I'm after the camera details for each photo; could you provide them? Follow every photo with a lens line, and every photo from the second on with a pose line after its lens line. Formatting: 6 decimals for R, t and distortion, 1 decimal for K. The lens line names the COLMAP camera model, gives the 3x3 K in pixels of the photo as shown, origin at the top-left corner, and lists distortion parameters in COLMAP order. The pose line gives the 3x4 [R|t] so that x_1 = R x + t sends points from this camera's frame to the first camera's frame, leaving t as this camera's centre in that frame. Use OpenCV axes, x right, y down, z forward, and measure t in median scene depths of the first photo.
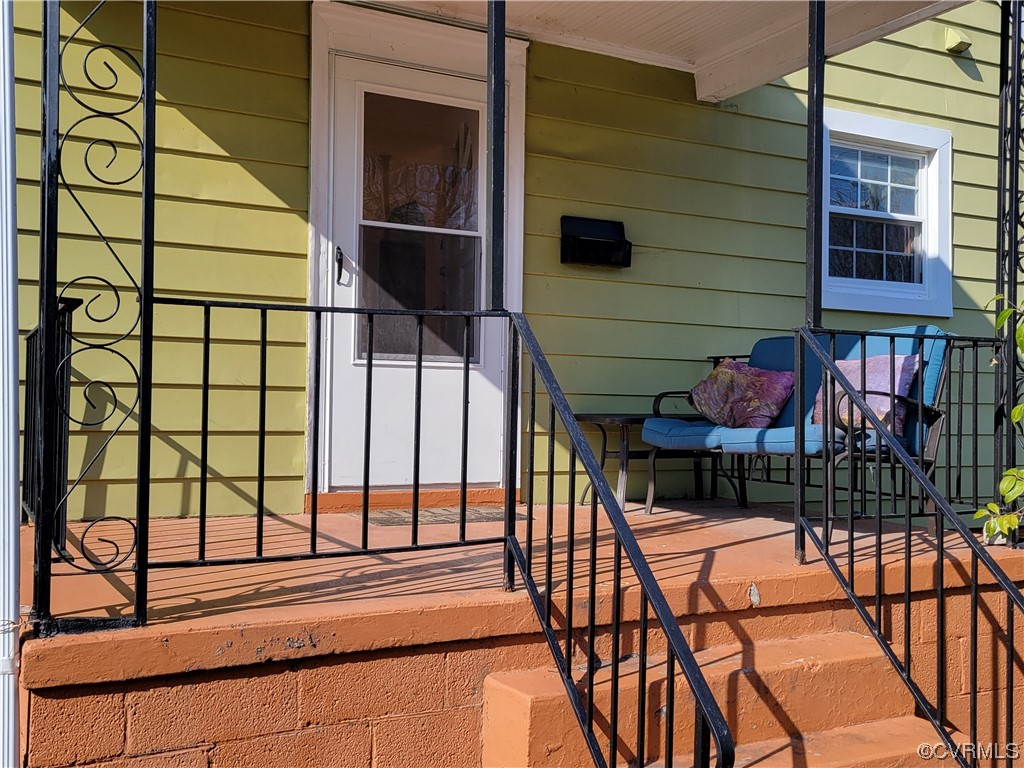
lens RADIAL K [[1082.1, 0, 512.0], [0, 1082.1, 384.0], [0, 0, 1]] dist [0.016612, 0.007806]
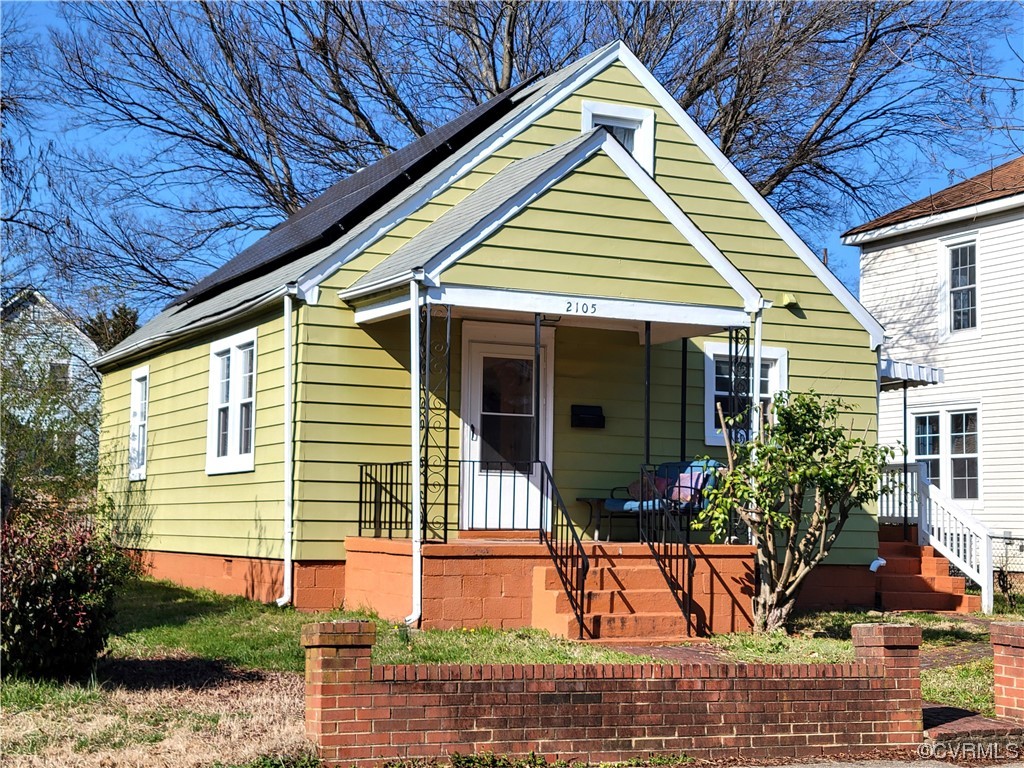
lens RADIAL K [[1699.2, 0, 512.0], [0, 1699.2, 384.0], [0, 0, 1]] dist [0.064146, 0.054214]
pose [[0.998989, 0.000491, -0.044942, 0.104657], [-0.003246, 0.998118, -0.061236, 0.011784], [0.044827, 0.061320, 0.997111, -3.085377]]
